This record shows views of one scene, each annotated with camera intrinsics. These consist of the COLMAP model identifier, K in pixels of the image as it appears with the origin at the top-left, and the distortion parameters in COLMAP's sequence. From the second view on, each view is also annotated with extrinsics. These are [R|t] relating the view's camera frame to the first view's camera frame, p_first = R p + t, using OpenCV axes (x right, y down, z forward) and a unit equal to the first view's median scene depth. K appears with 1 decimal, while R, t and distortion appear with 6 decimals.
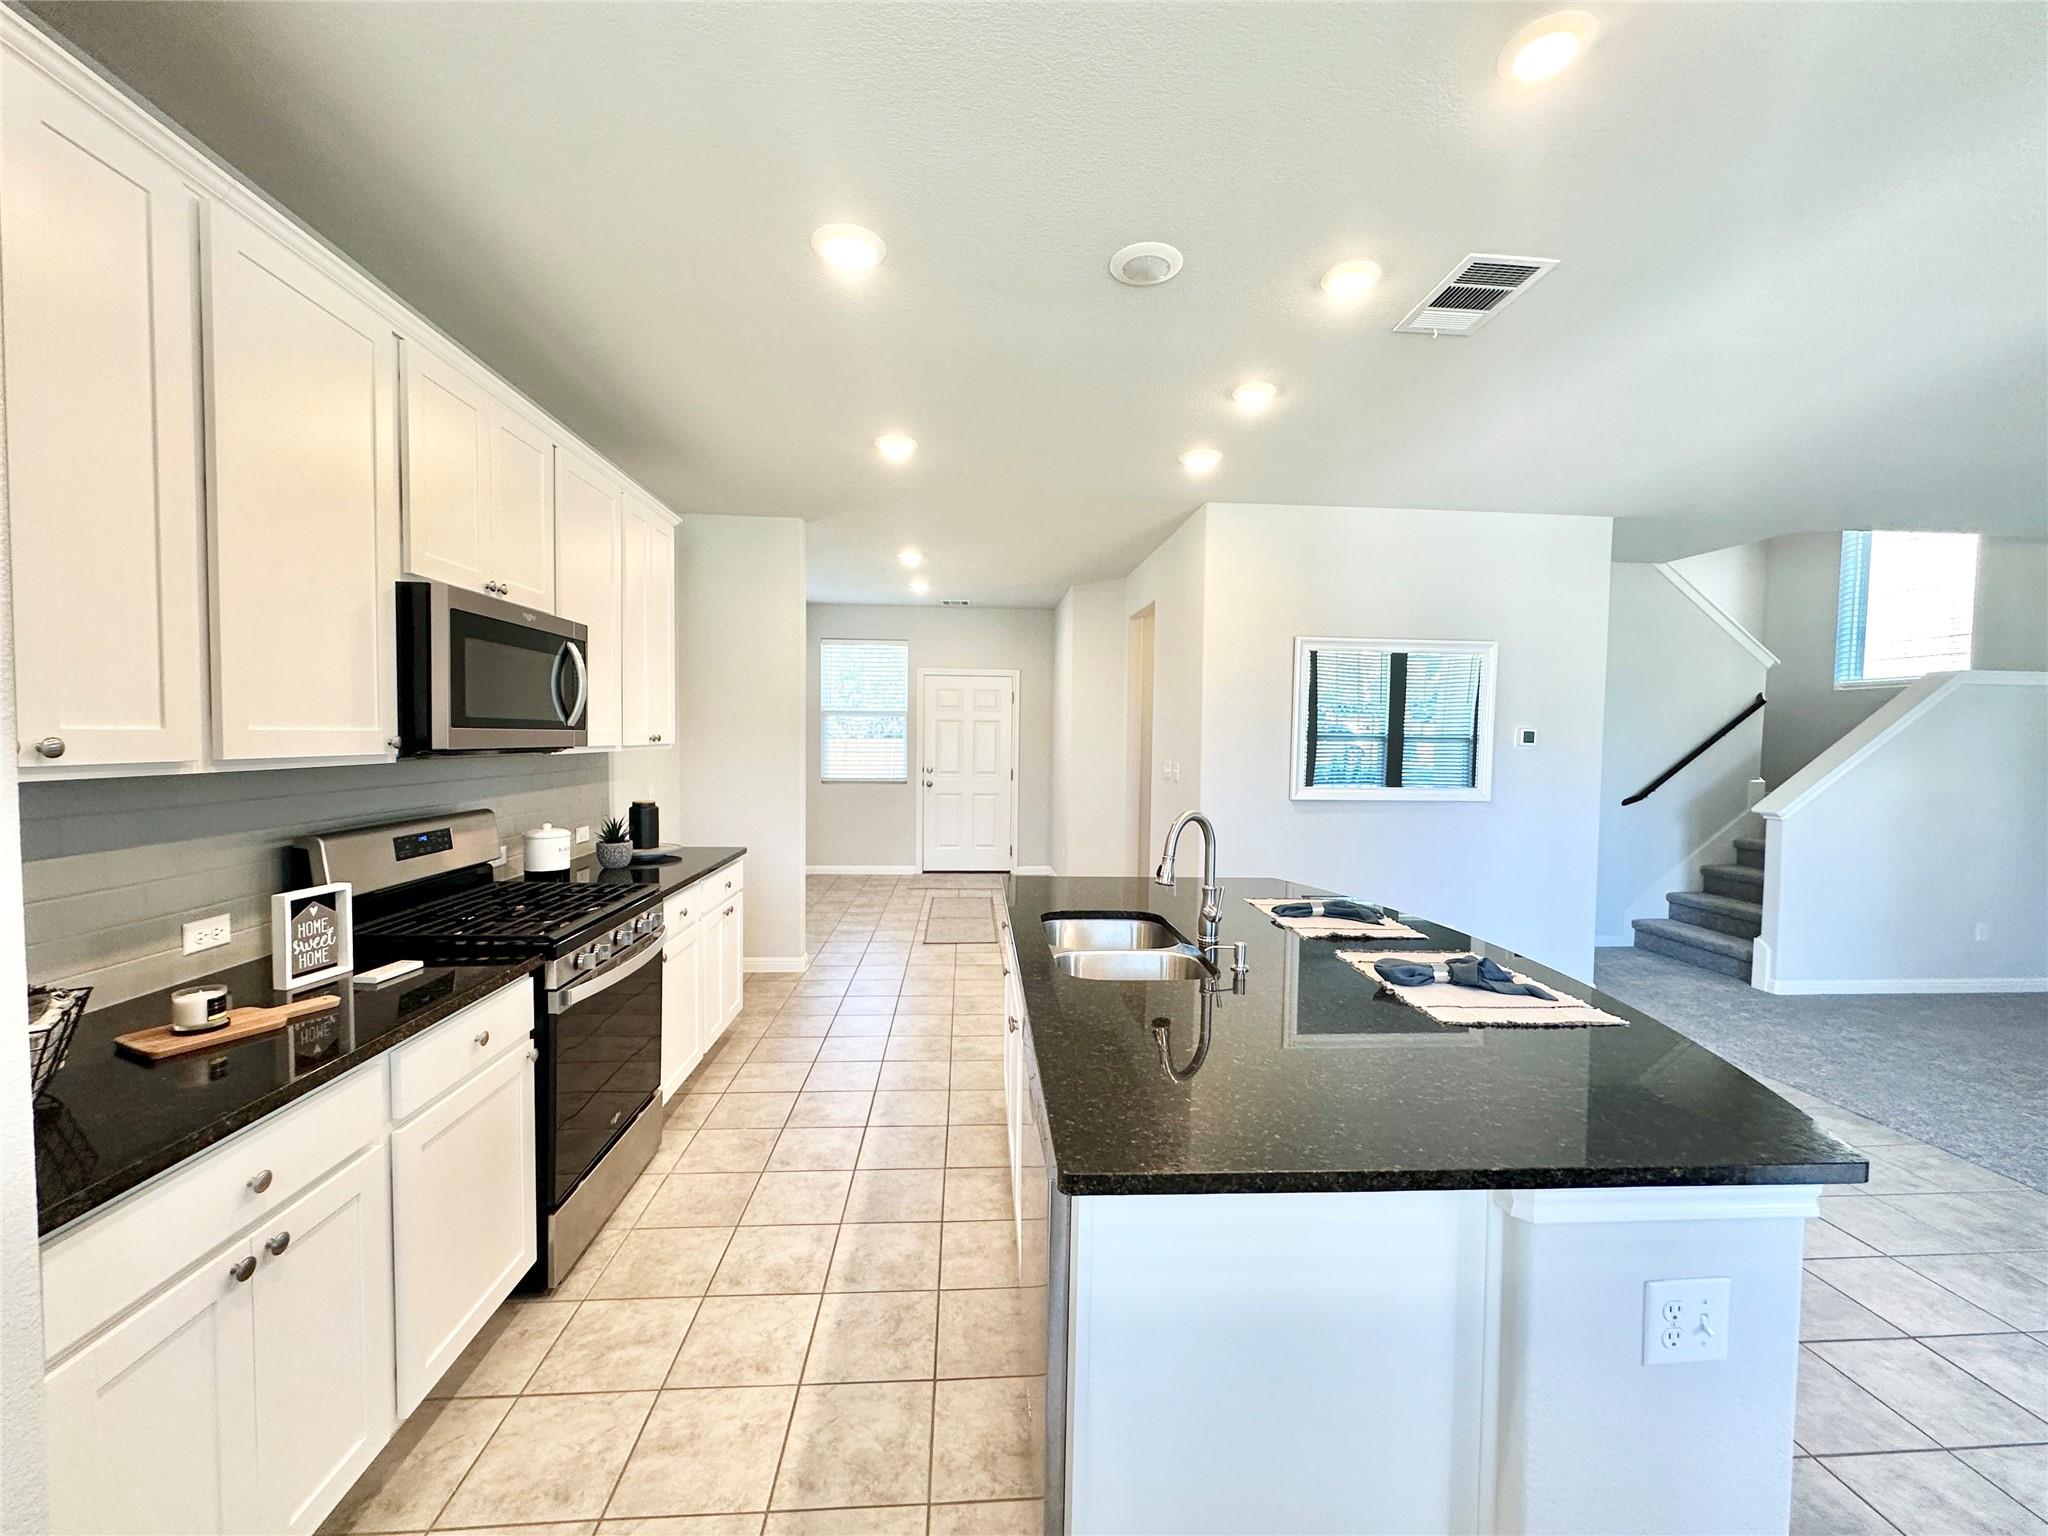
lens RADIAL K [[817.1, 0, 1021.4], [0, 817.1, 766.4], [0, 0, 1]] dist [0.001676, -0.000036]
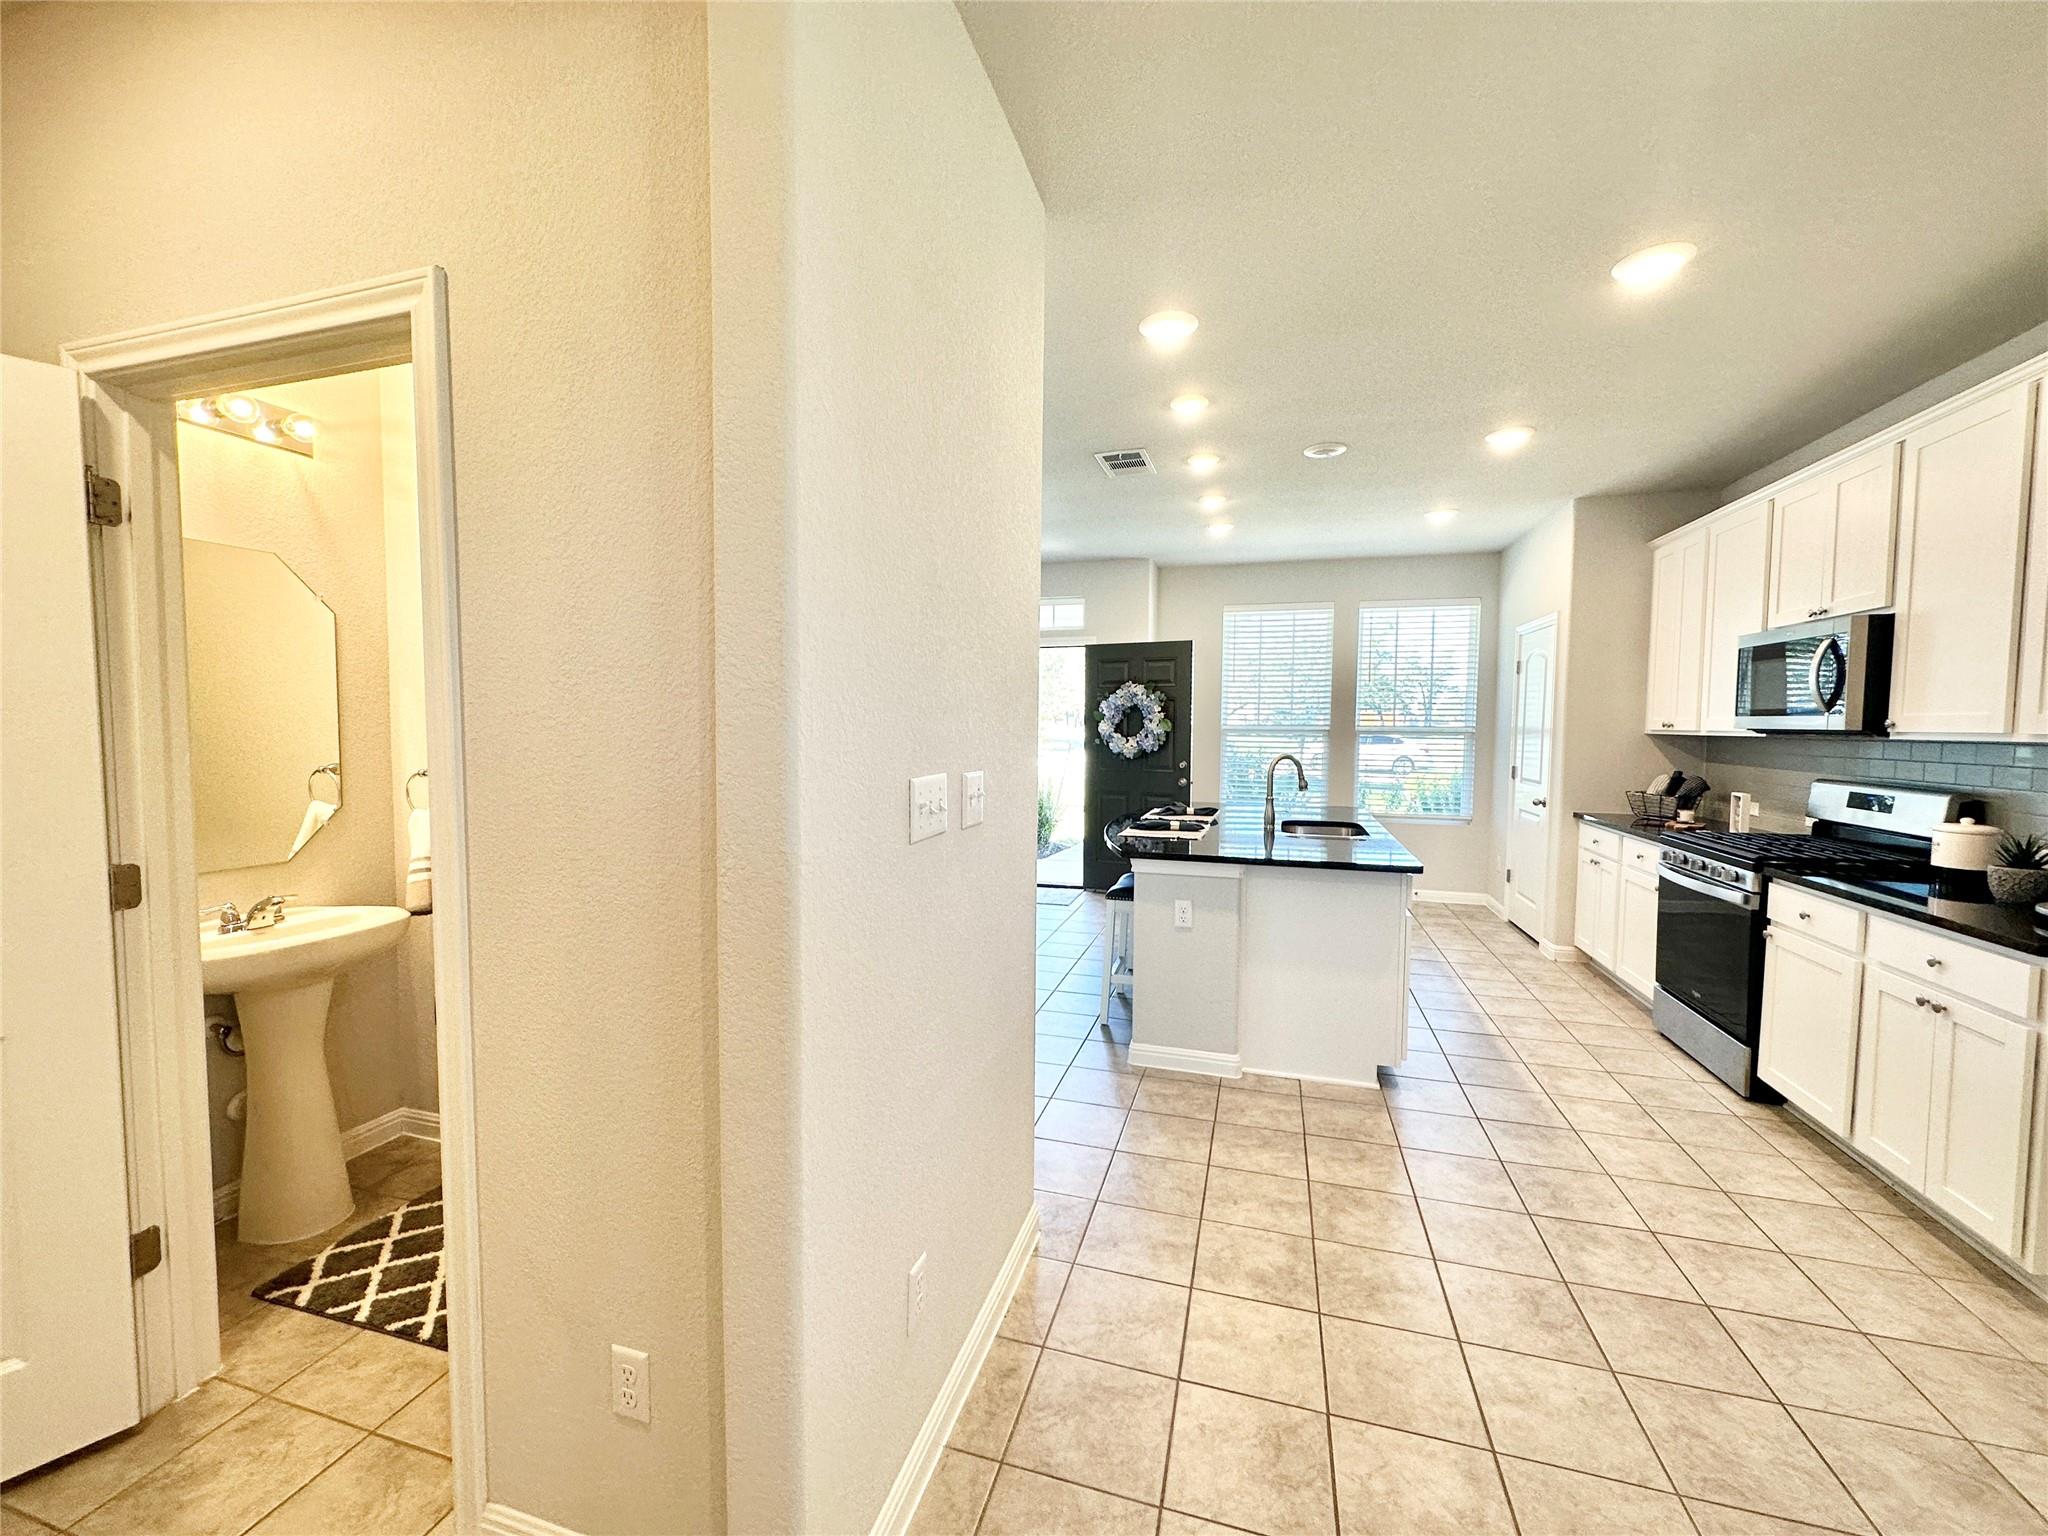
lens RADIAL K [[817.1, 0, 1021.4], [0, 817.1, 766.4], [0, 0, 1]] dist [0.001676, -0.000036]
pose [[-0.936241, -0.034697, 0.349642, 0.108130], [-0.000772, 0.995313, 0.096702, -0.091645], [-0.351359, 0.090266, -0.931879, 2.678353]]
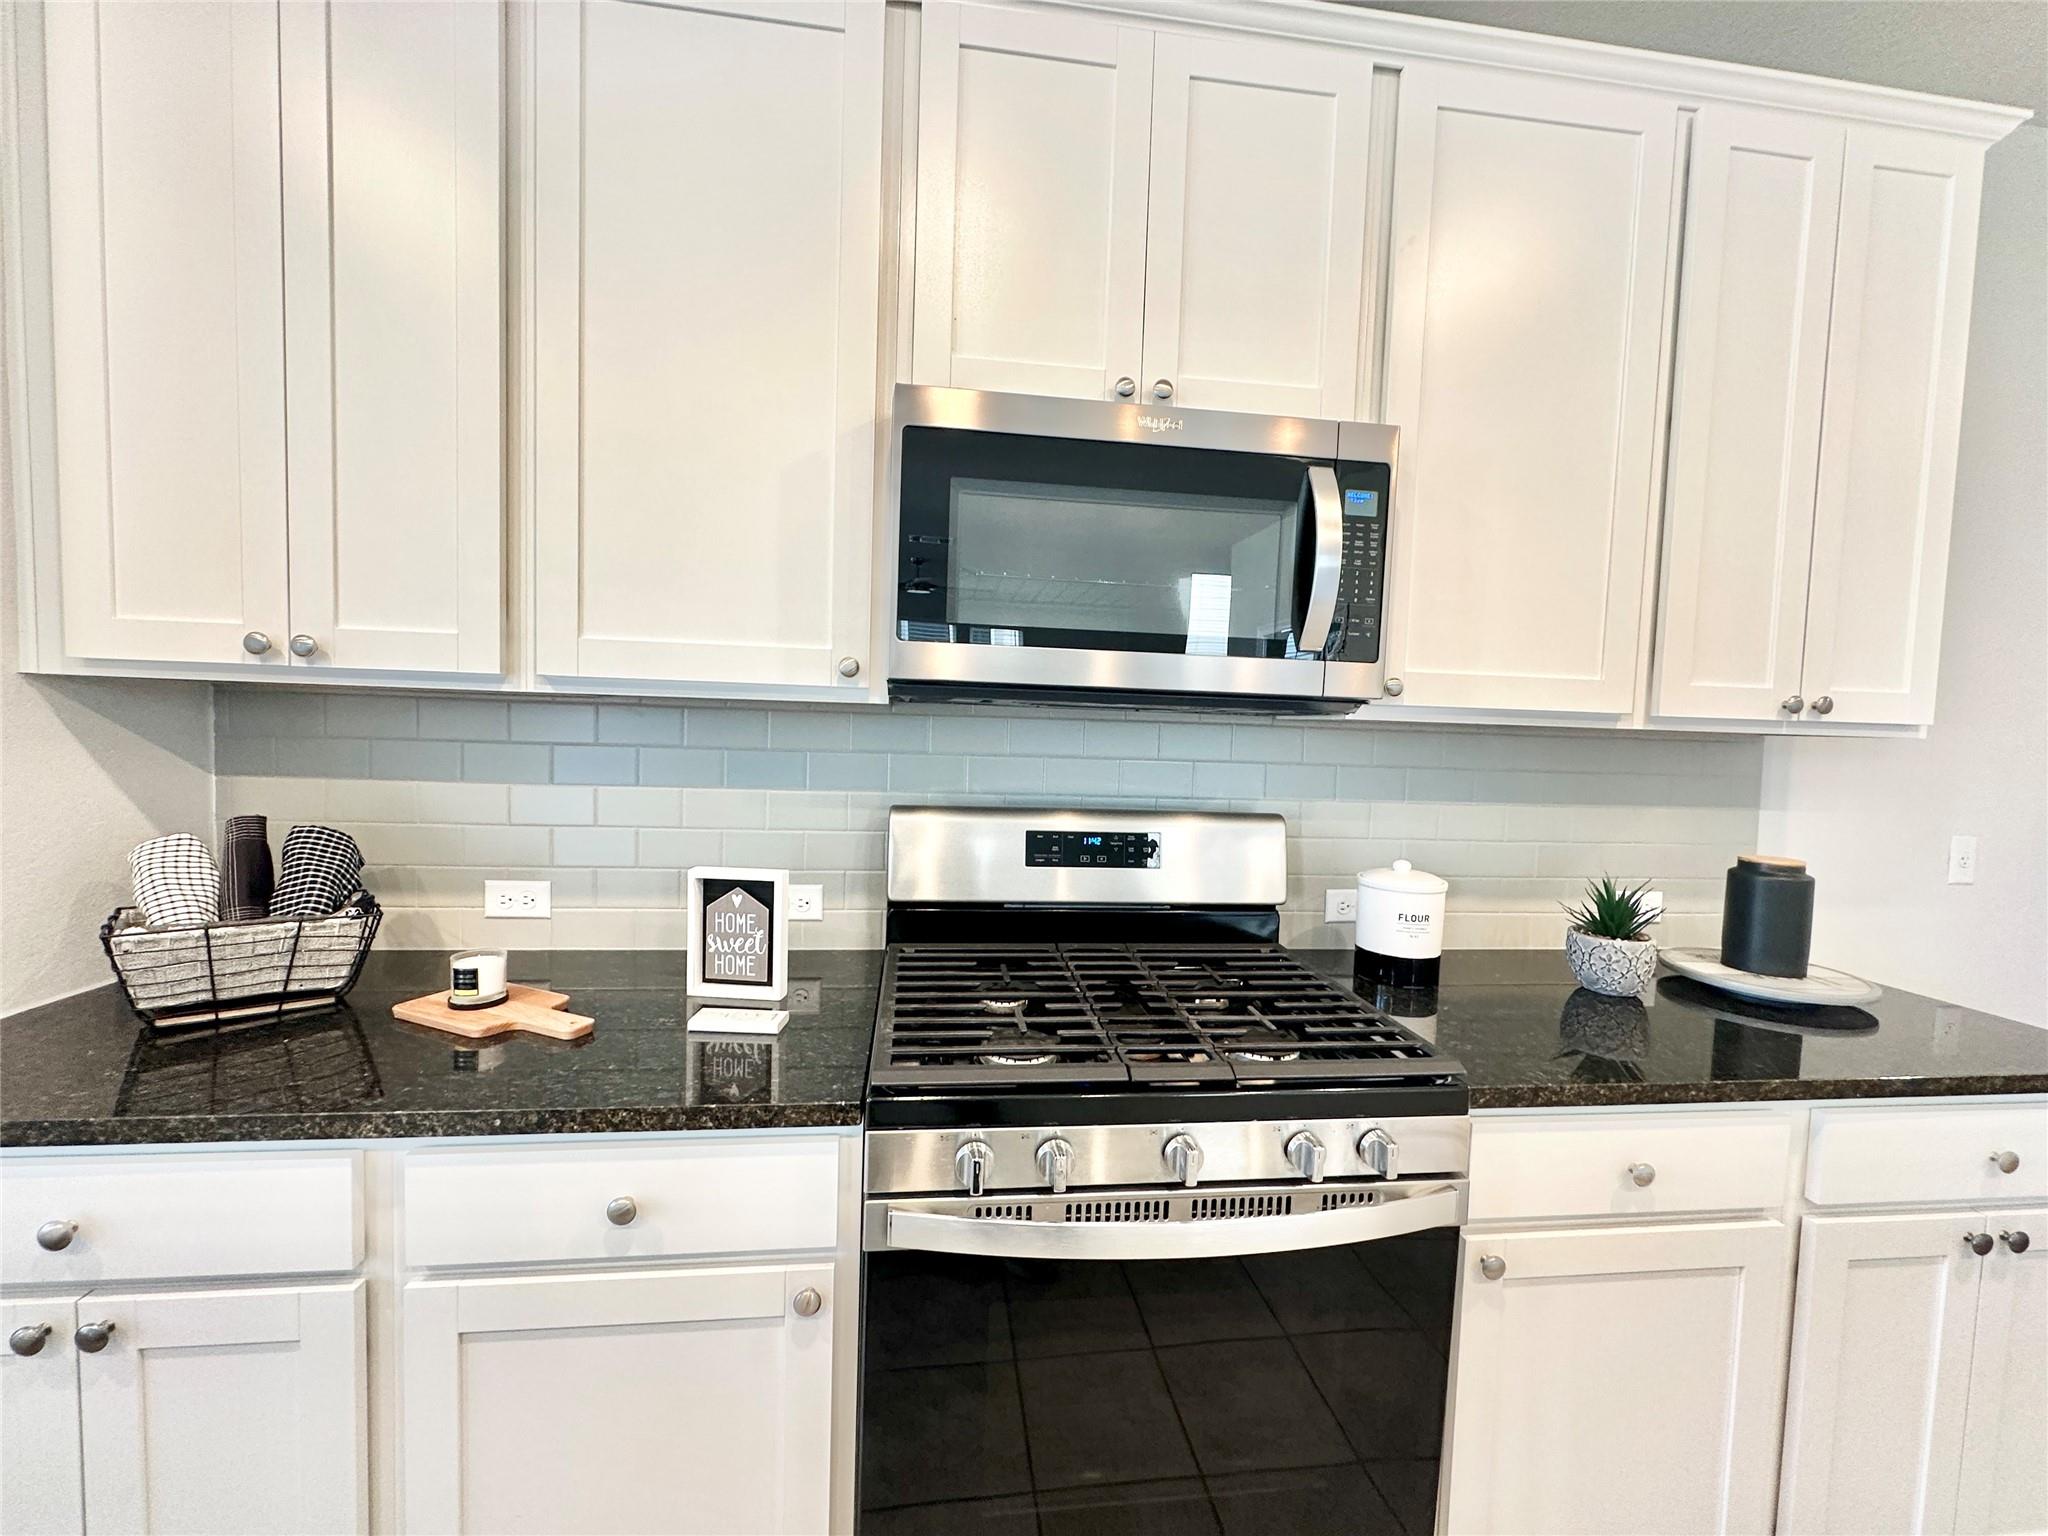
lens RADIAL K [[822.4, 0, 990.5], [0, 822.4, 768.9], [0, 0, 1]] dist [-0.015223, 0.000069]
pose [[0.068648, 0.050624, -0.996356, -0.099844], [-0.073145, 0.996279, 0.045580, 0.008856], [0.994956, 0.069749, 0.072095, 0.854055]]
